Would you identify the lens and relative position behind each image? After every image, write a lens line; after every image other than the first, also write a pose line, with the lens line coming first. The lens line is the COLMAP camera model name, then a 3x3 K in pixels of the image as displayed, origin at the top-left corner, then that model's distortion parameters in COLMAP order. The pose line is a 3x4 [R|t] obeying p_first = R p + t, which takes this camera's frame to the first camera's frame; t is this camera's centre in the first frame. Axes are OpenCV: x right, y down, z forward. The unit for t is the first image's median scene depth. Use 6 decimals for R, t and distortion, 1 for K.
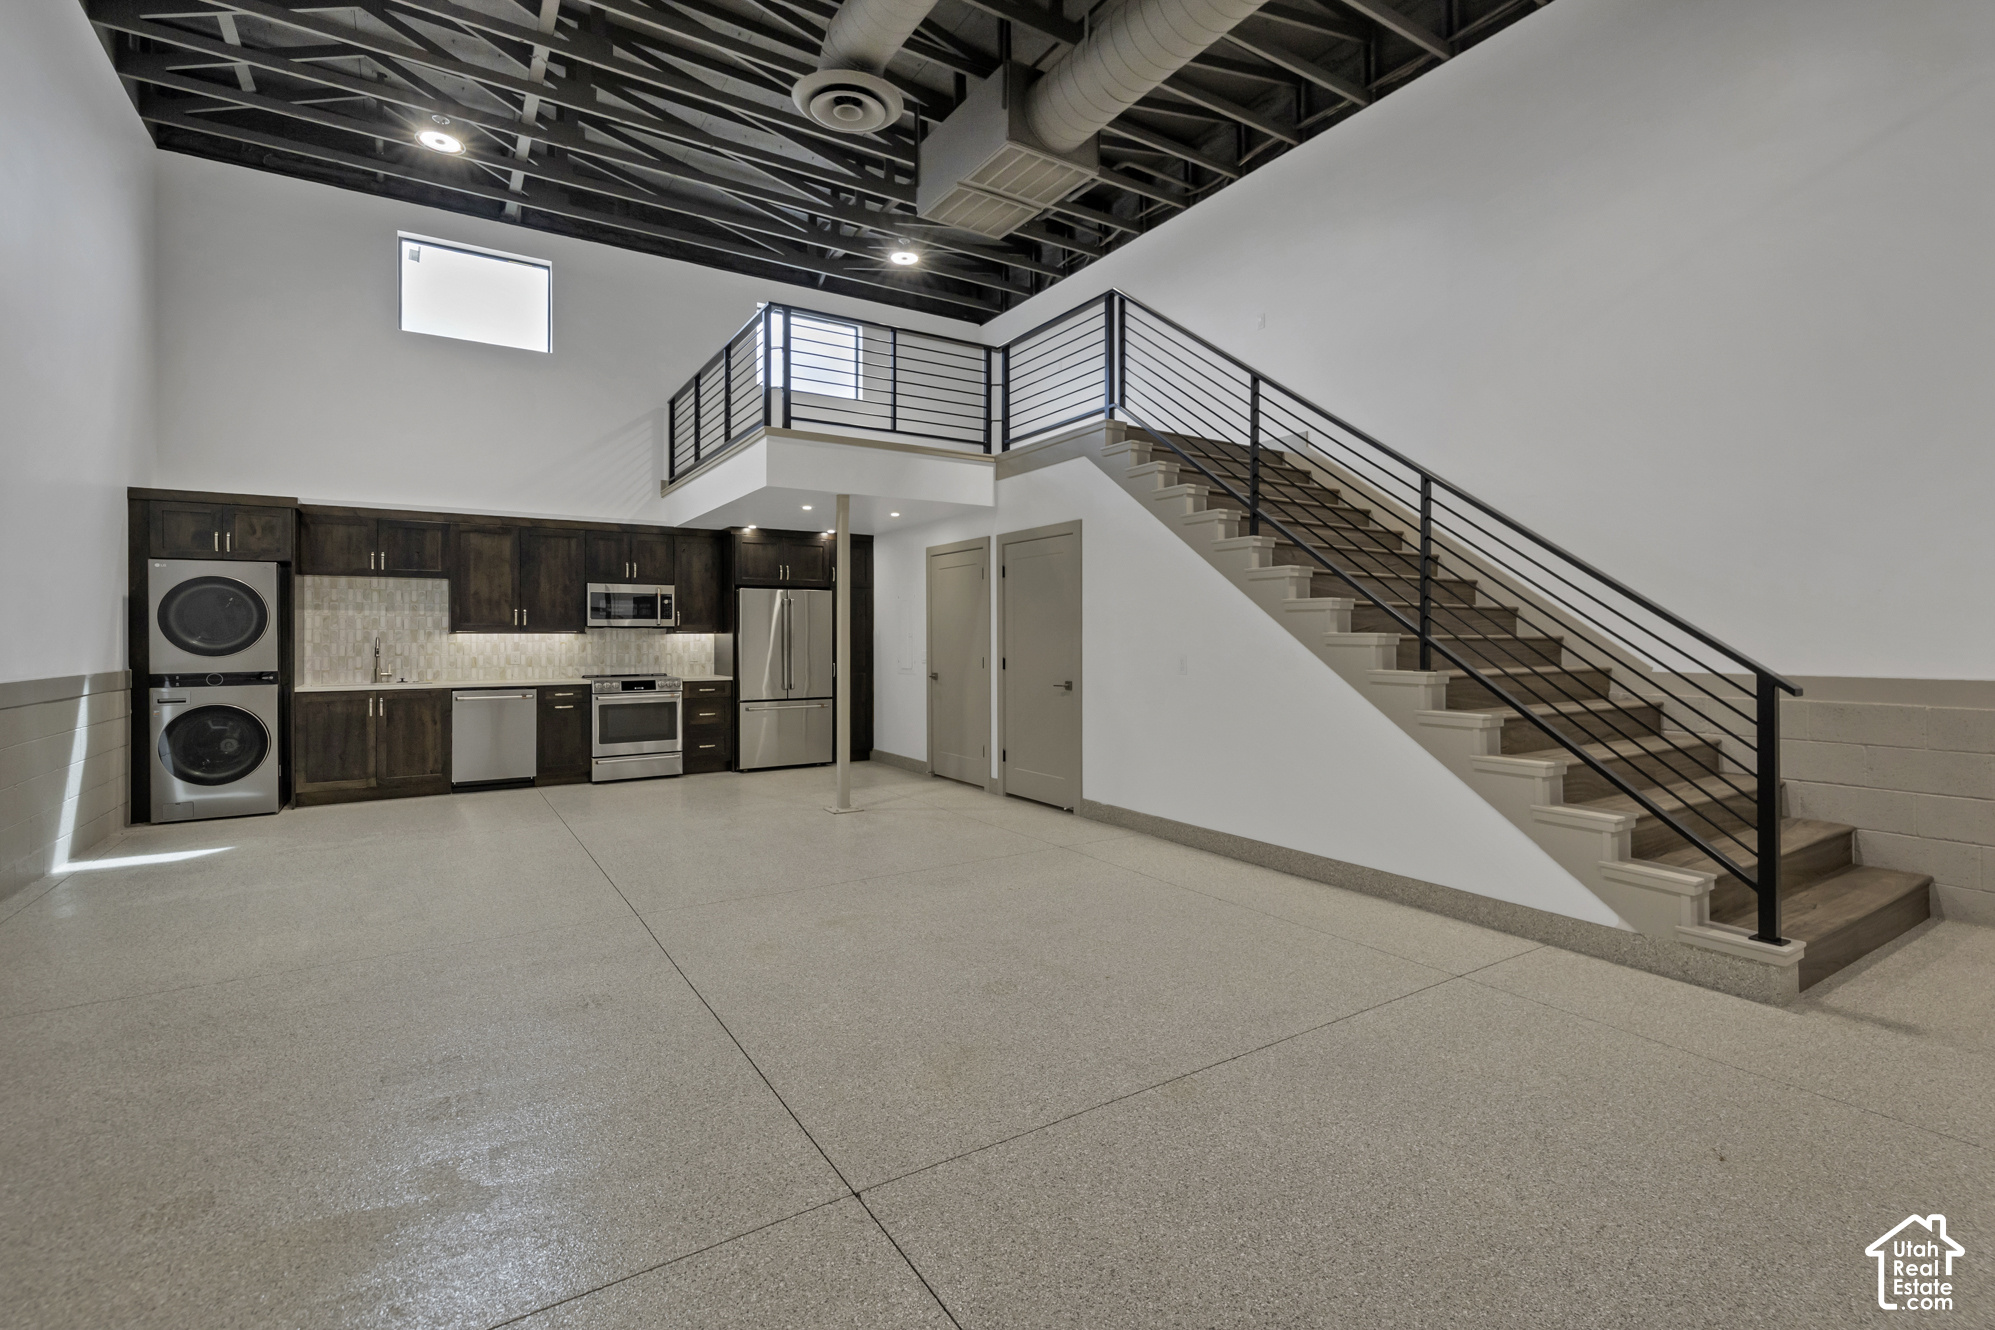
lens RADIAL K [[875.8, 0, 1002.8], [0, 875.8, 635.8], [0, 0, 1]] dist [0.016812, -0.000301]
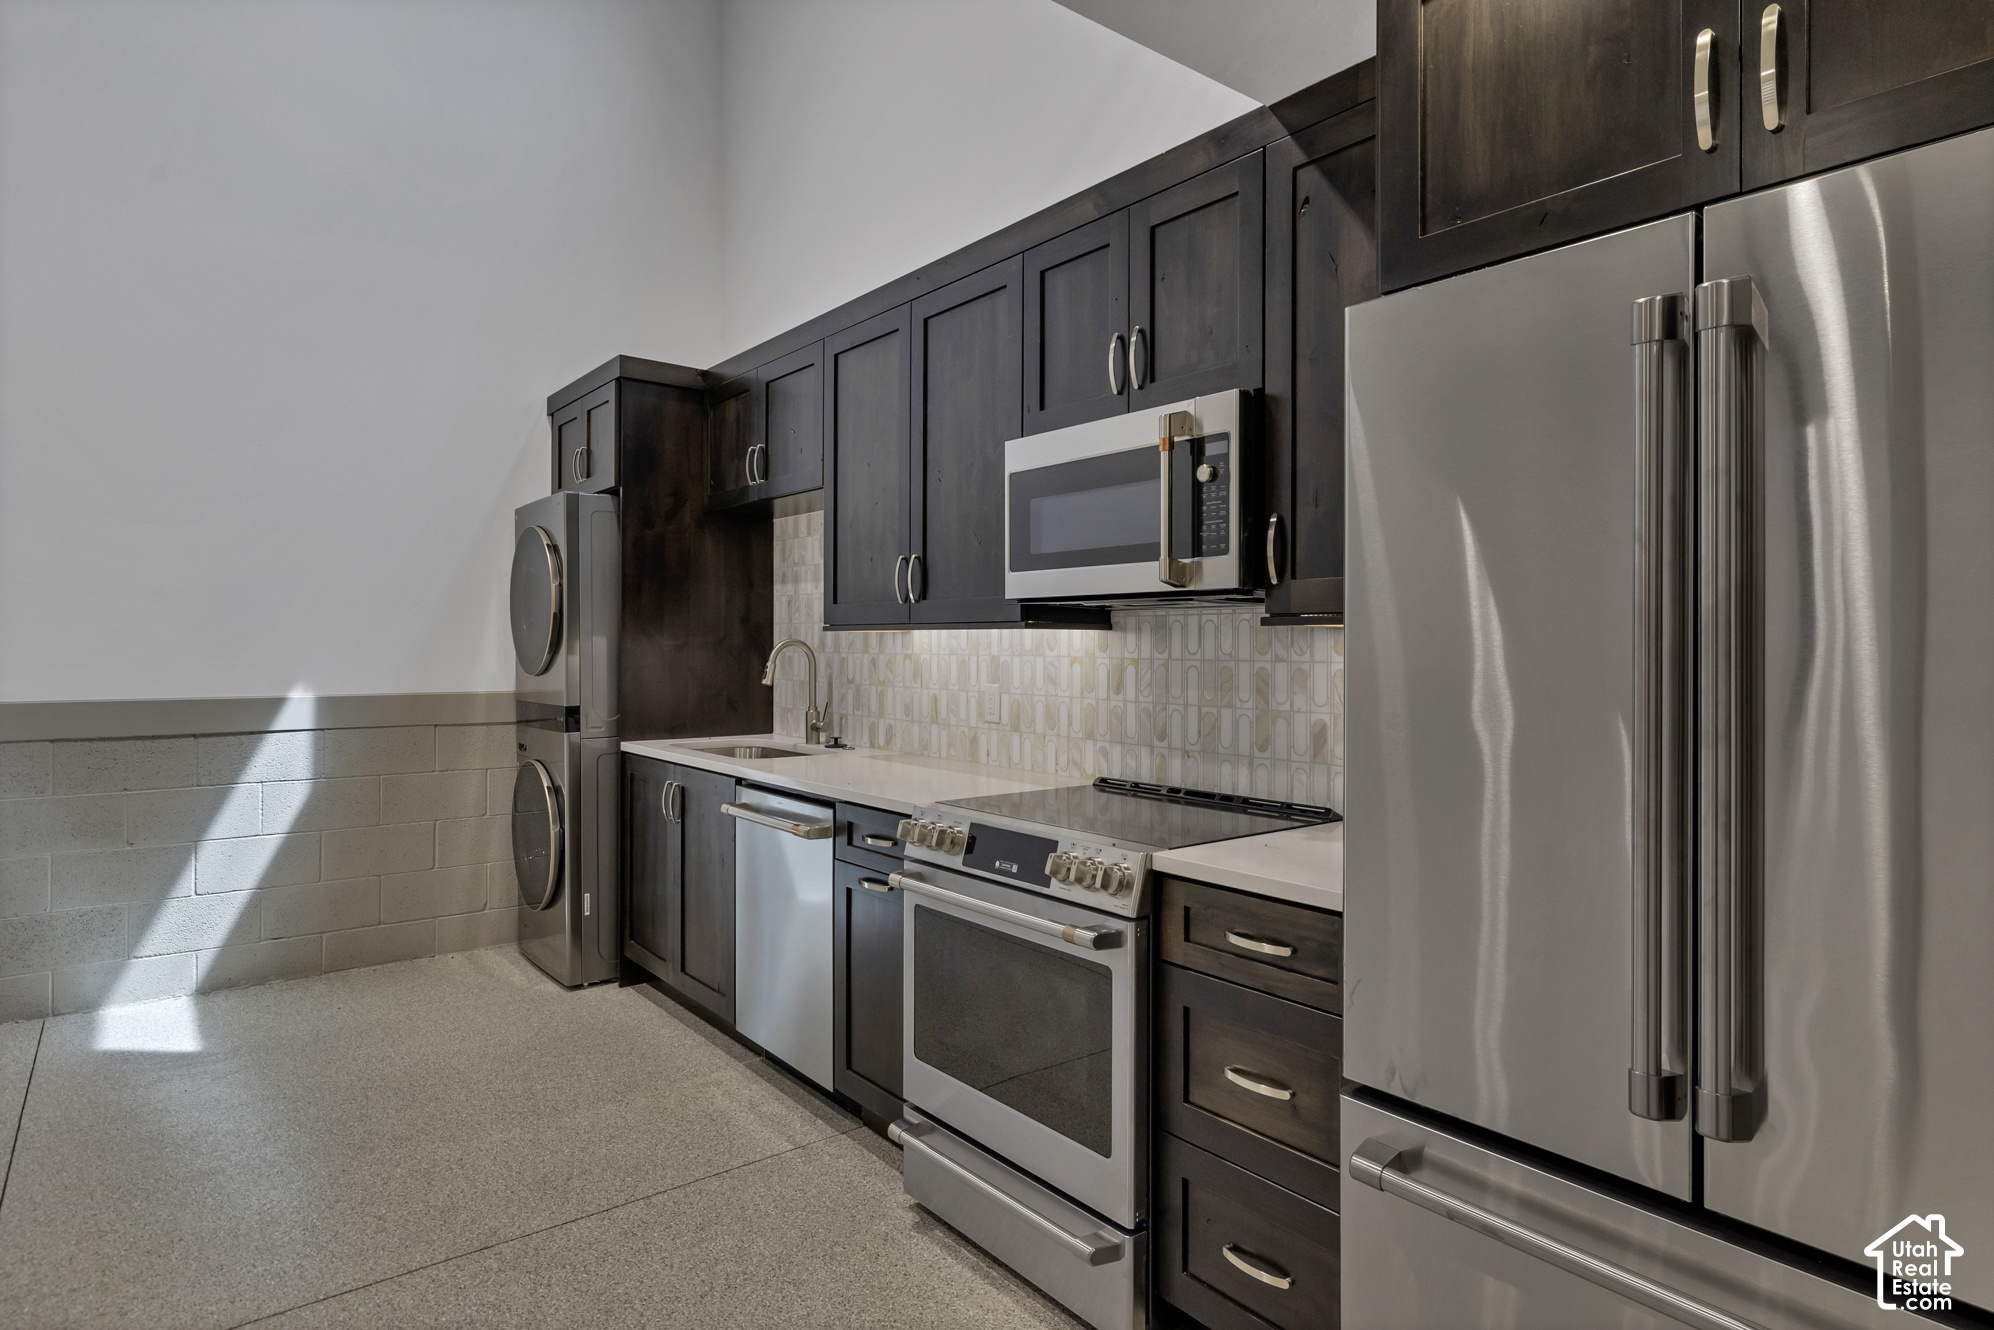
lens RADIAL K [[1146.1, 0, 1010.5], [0, 1146.1, 653.8], [0, 0, 1]] dist [-0.001709, -0.001247]
pose [[0.095545, 0.012805, -0.995343, -0.129434], [-0.000362, 0.999918, 0.012829, 0.001094], [0.995425, -0.000865, 0.095542, 1.048645]]
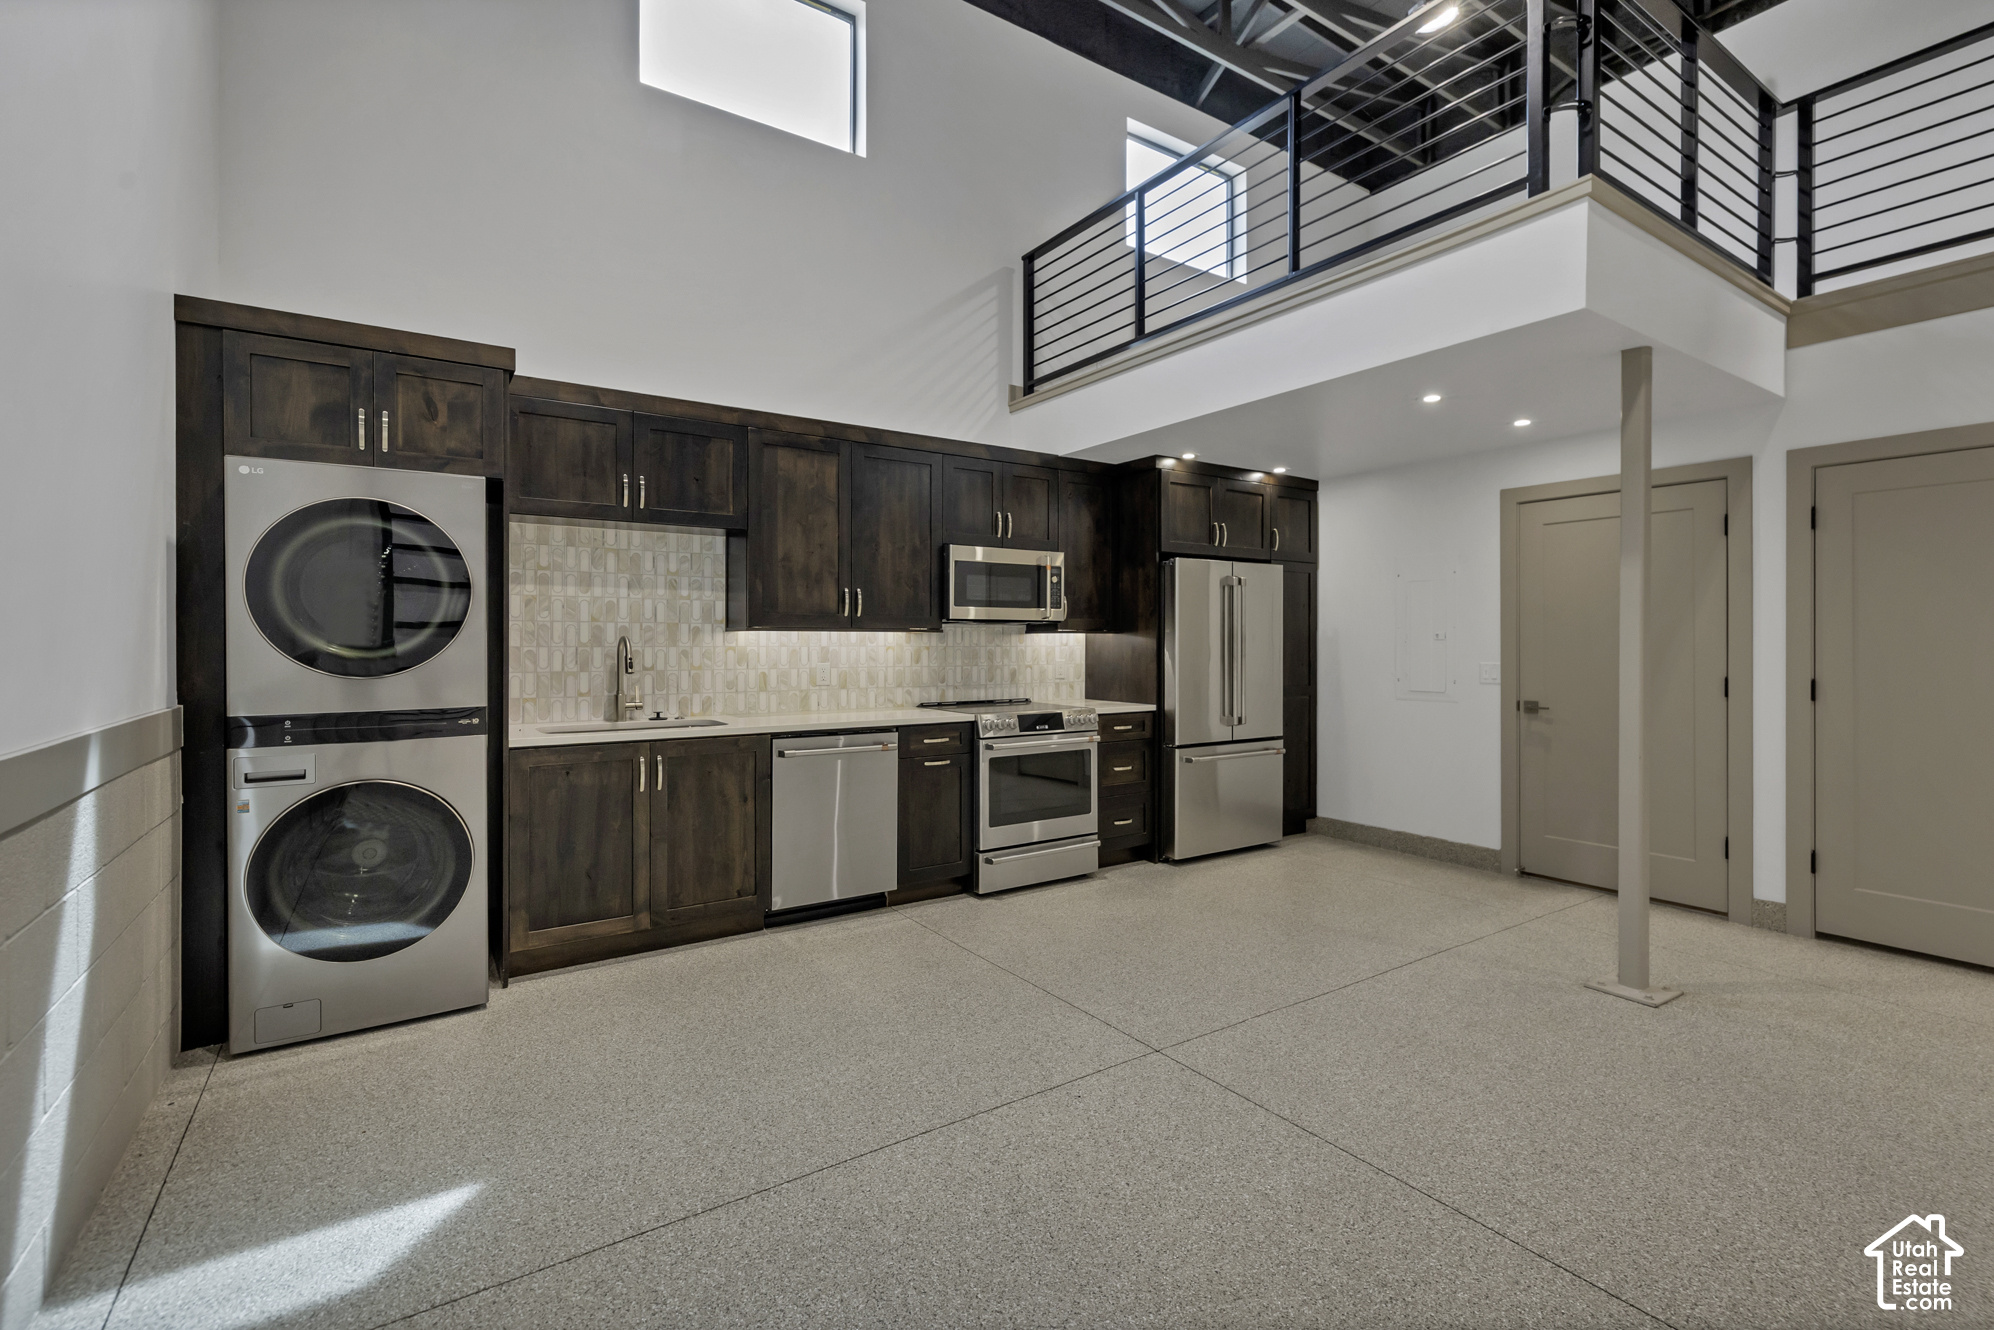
lens RADIAL K [[875.4, 0, 1012.6], [0, 875.4, 647.1], [0, 0, 1]] dist [0.016812, -0.000301]
pose [[0.999428, 0.004011, 0.033577, -0.487636], [-0.004290, 0.999957, 0.008259, 0.002525], [-0.033543, -0.008398, 0.999402, 0.457332]]
